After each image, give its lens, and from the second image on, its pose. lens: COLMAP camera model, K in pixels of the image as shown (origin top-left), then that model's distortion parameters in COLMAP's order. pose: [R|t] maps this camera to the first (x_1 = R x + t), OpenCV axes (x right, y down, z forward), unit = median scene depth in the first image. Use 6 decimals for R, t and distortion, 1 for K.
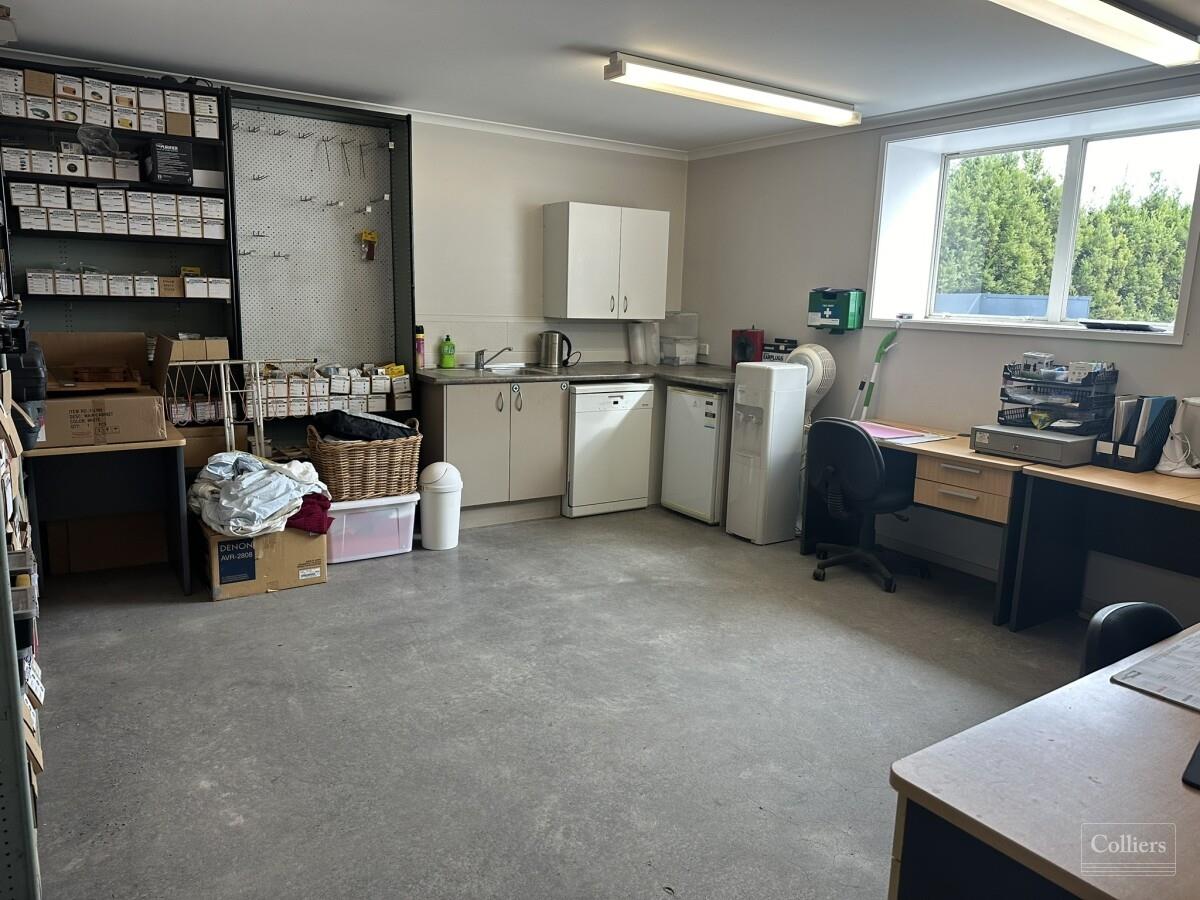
lens RADIAL K [[832.3, 0, 610.9], [0, 832.3, 449.2], [0, 0, 1]] dist [0.086745, -0.108130]
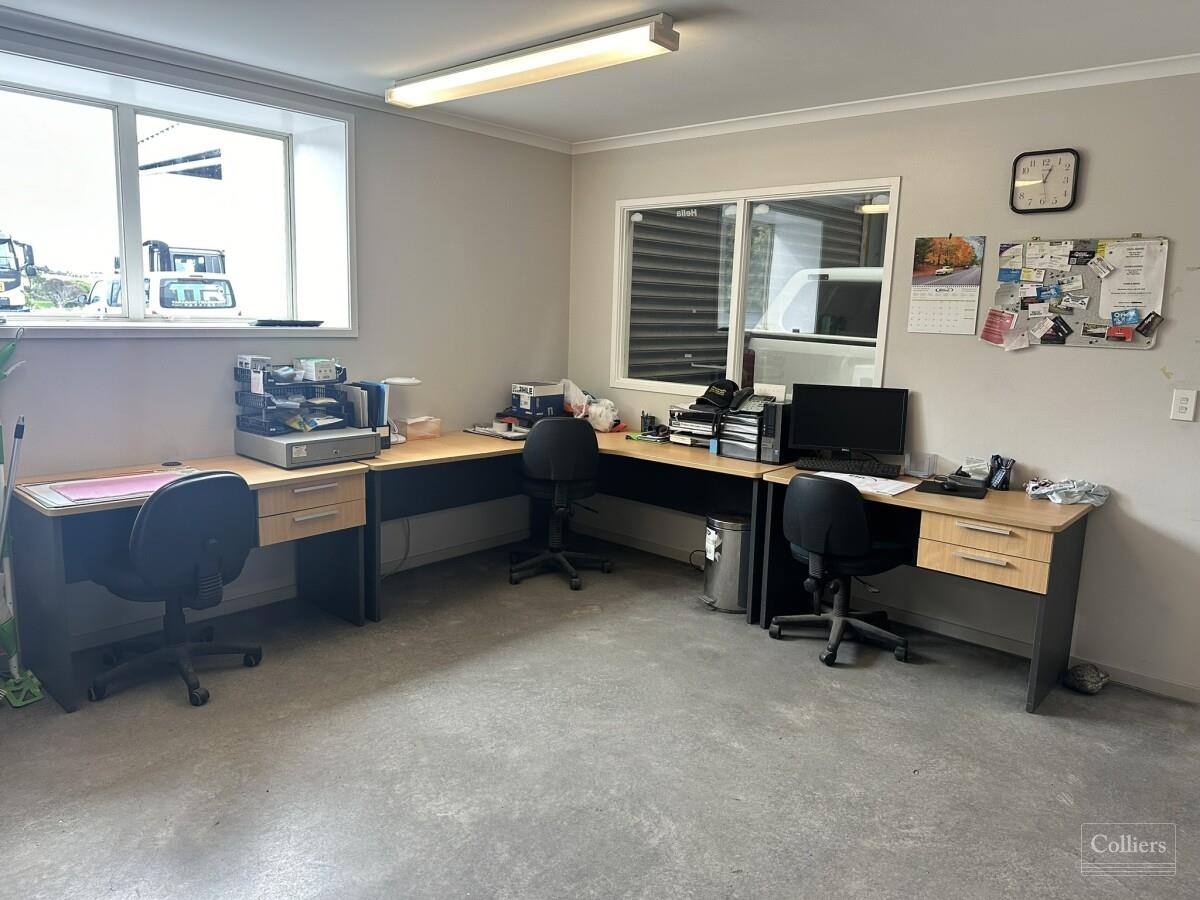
lens RADIAL K [[832.3, 0, 610.9], [0, 832.3, 449.2], [0, 0, 1]] dist [0.086745, -0.108130]
pose [[-0.242902, -0.206383, 0.947842, -0.572058], [0.136069, 0.960196, 0.243943, -0.215954], [-0.960460, 0.188226, -0.205151, 0.952120]]
